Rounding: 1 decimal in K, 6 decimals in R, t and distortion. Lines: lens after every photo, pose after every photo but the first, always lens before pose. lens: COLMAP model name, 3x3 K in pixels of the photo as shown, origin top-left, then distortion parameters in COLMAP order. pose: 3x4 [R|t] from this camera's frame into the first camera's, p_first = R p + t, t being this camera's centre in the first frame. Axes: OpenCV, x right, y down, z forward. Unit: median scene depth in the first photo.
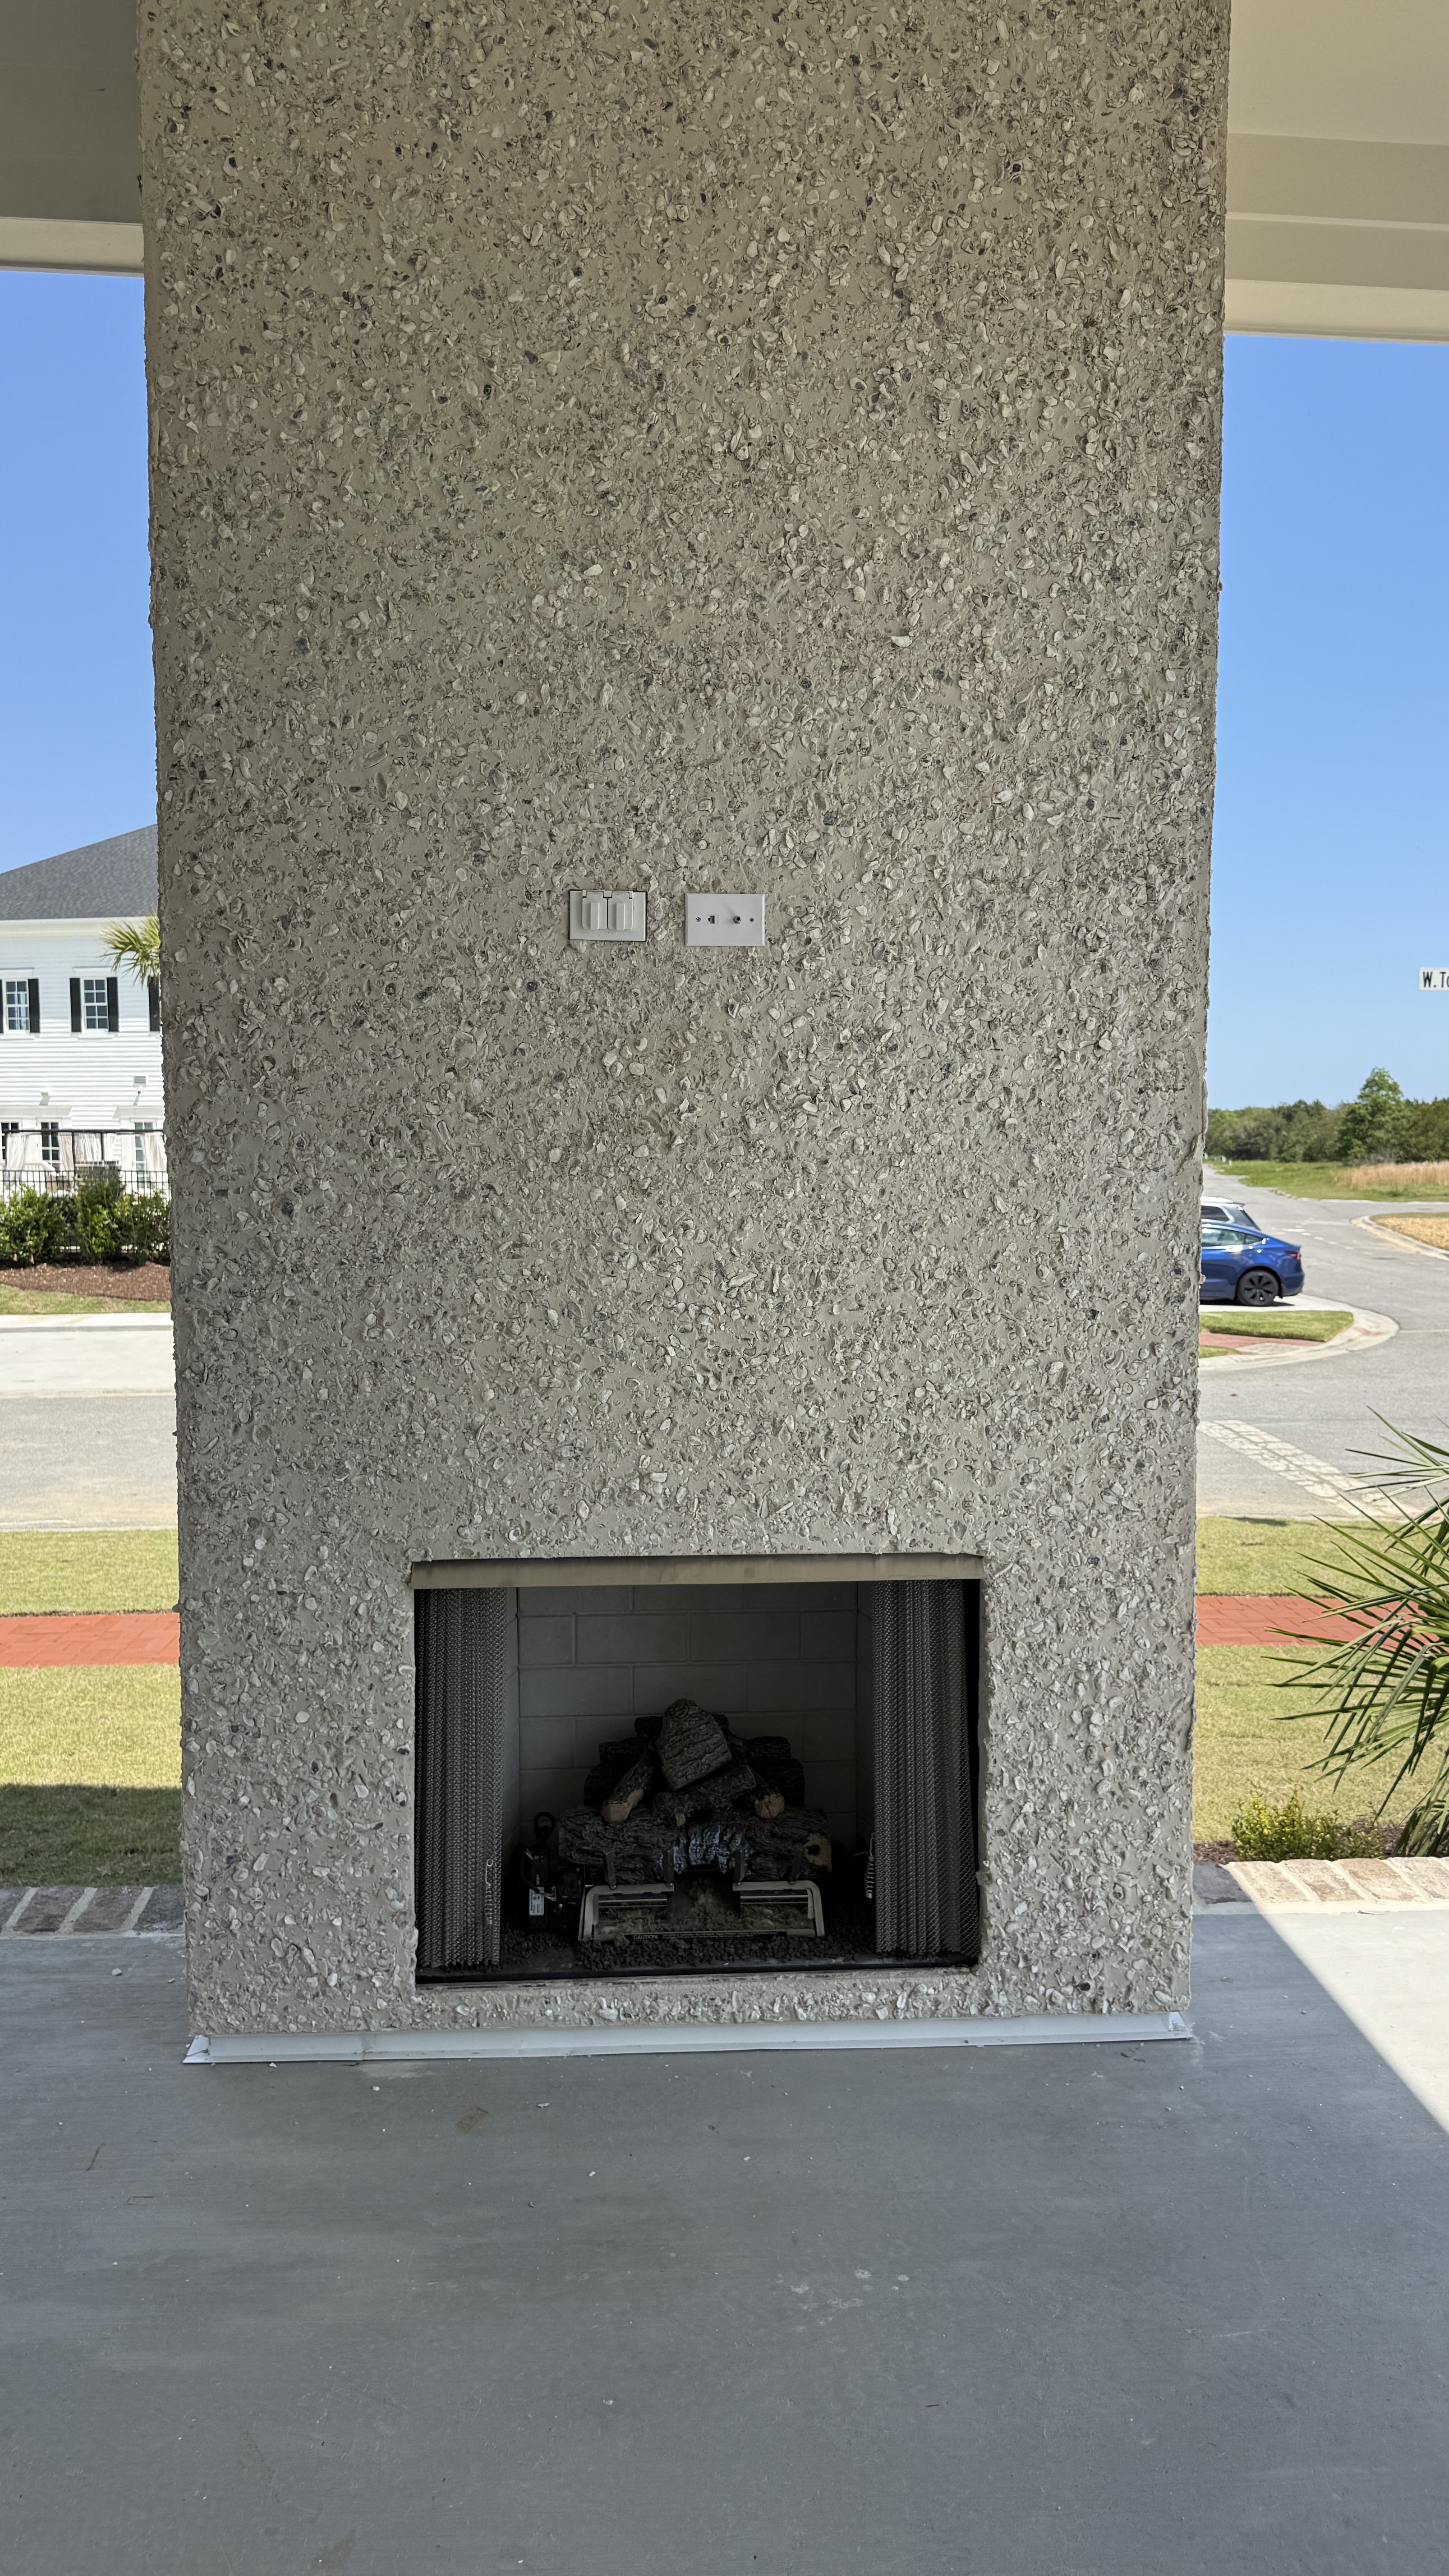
lens RADIAL K [[1795.1, 0, 713.6], [0, 1795.1, 1291.9], [0, 0, 1]] dist [0.142362, -0.270044]
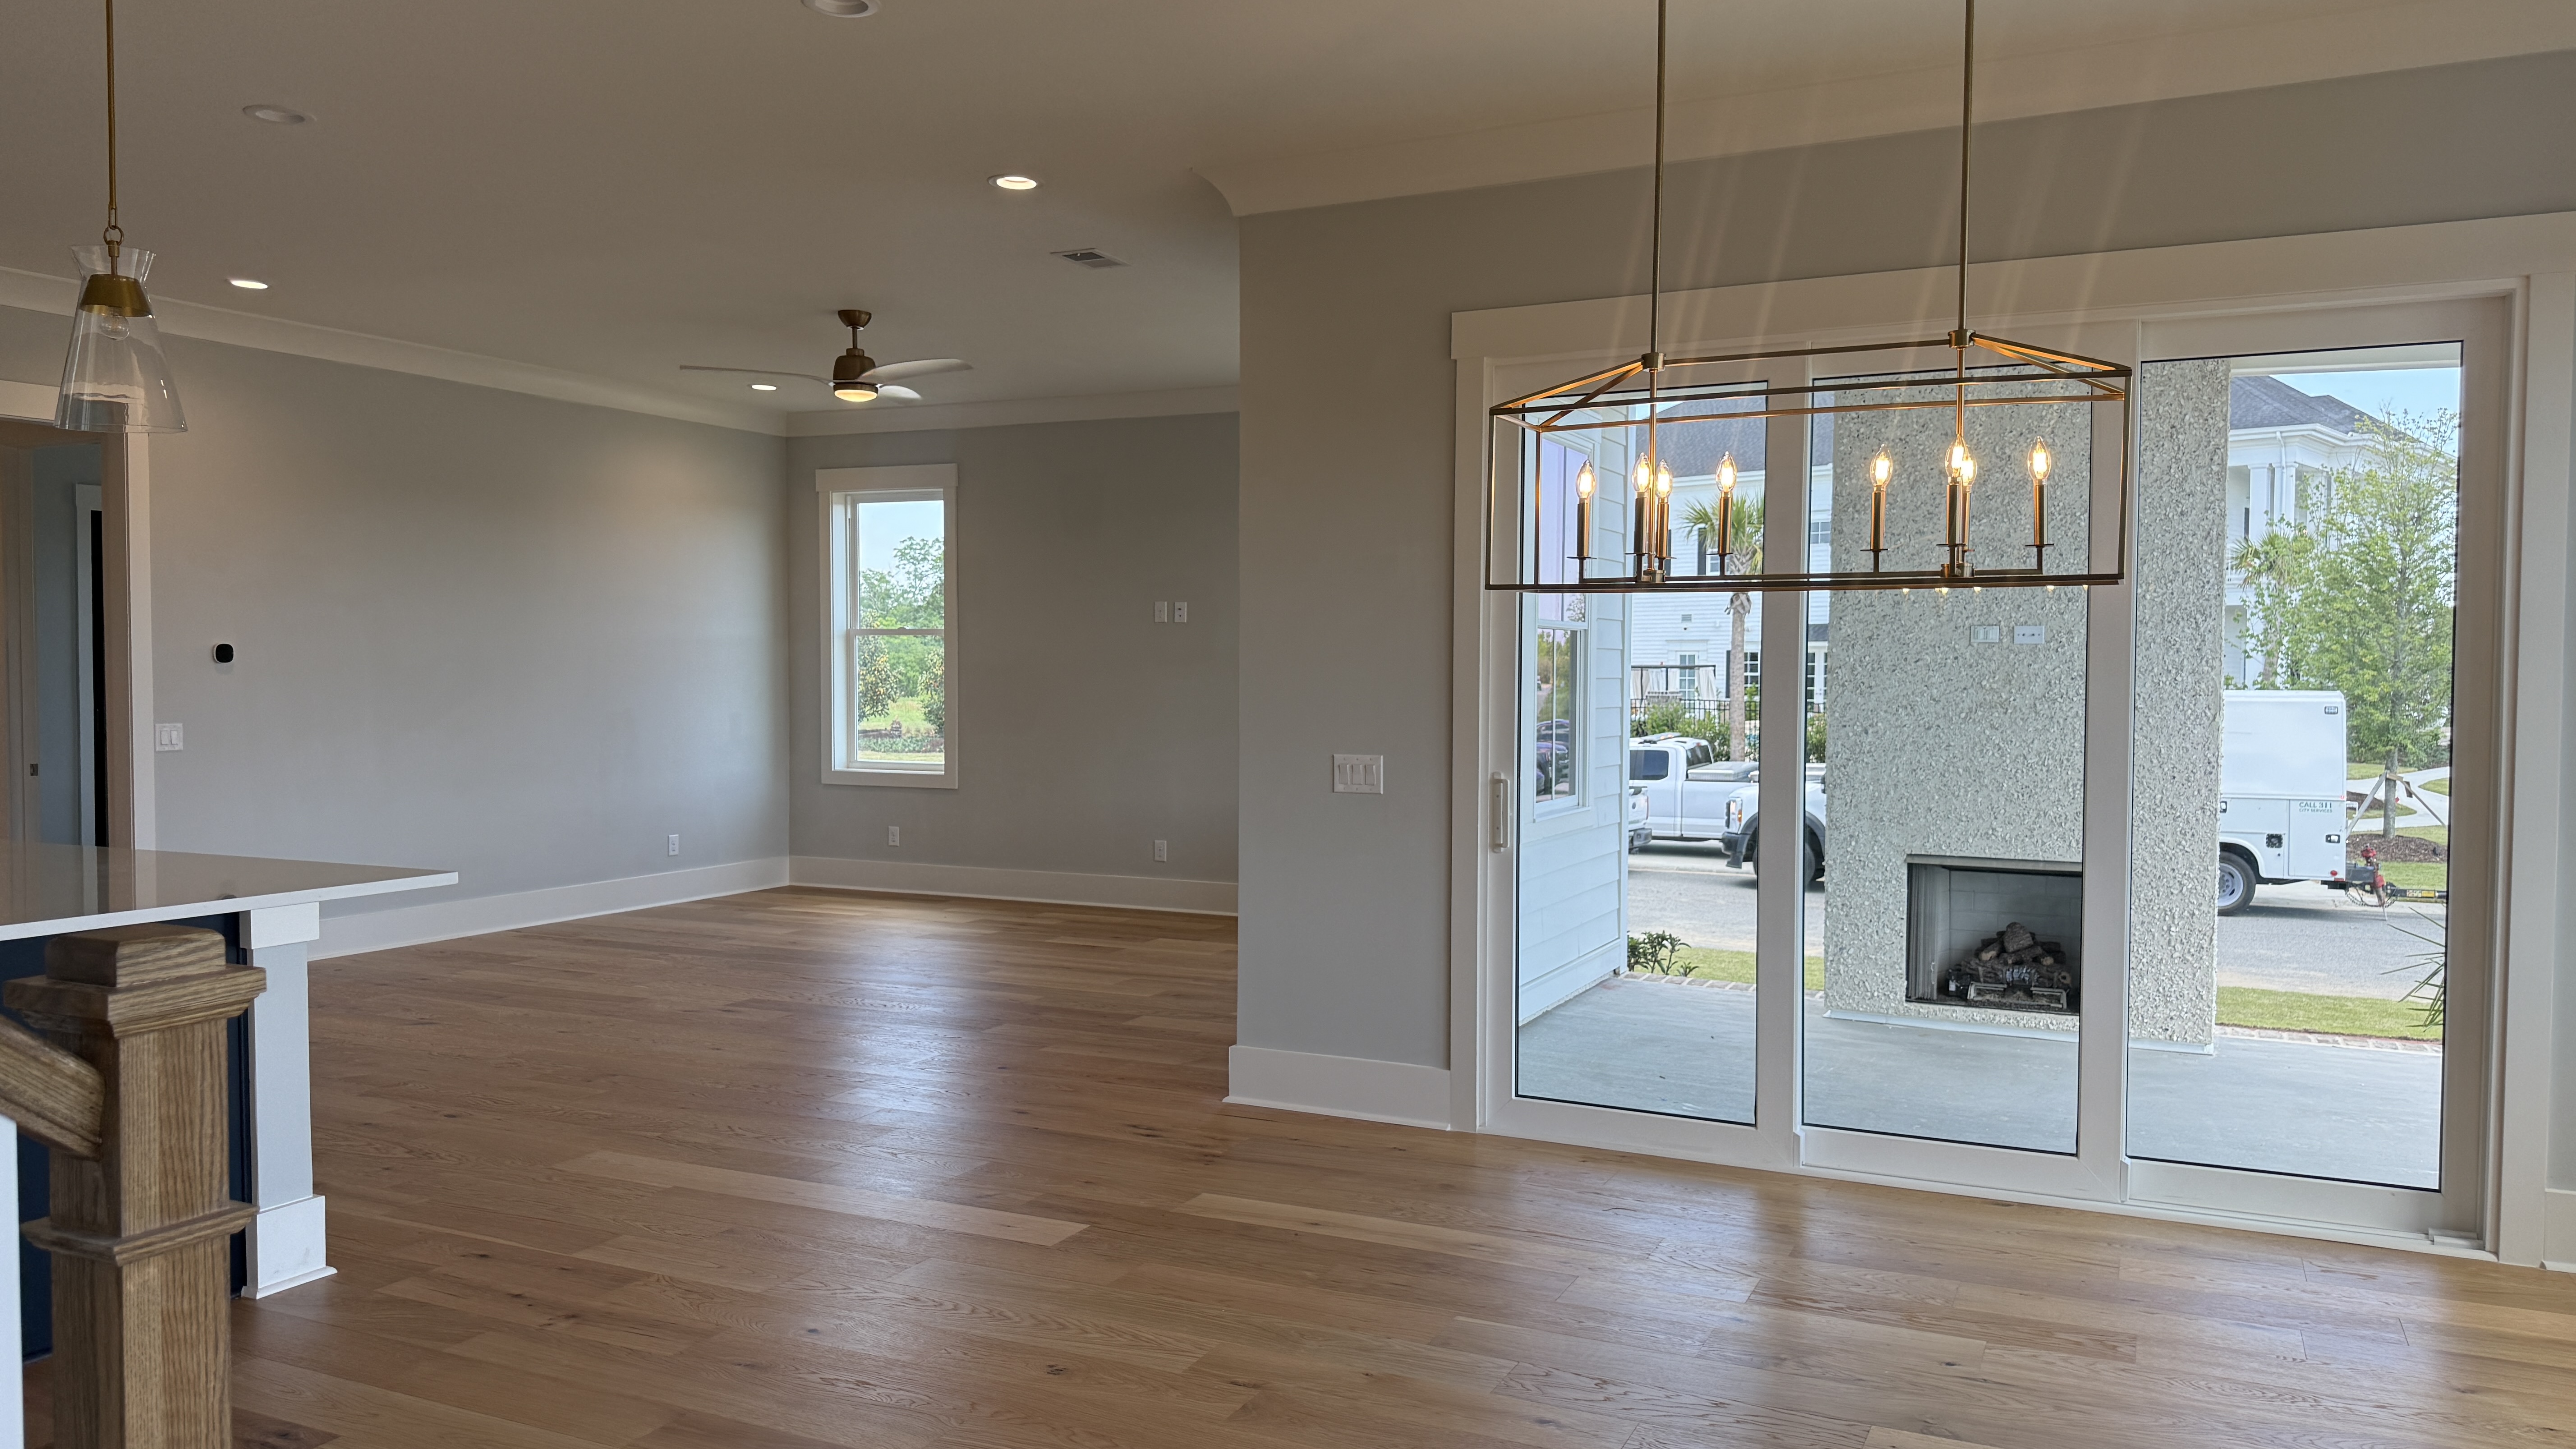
lens RADIAL K [[1795.1, 0, 1286.3], [0, 1795.1, 719.4], [0, 0, 1]] dist [0.142362, -0.270044]
pose [[0.860869, 0.018676, -0.508484, 0.459593], [-0.054752, 0.996924, -0.056080, 0.152970], [0.505872, 0.076118, 0.859243, -2.045749]]
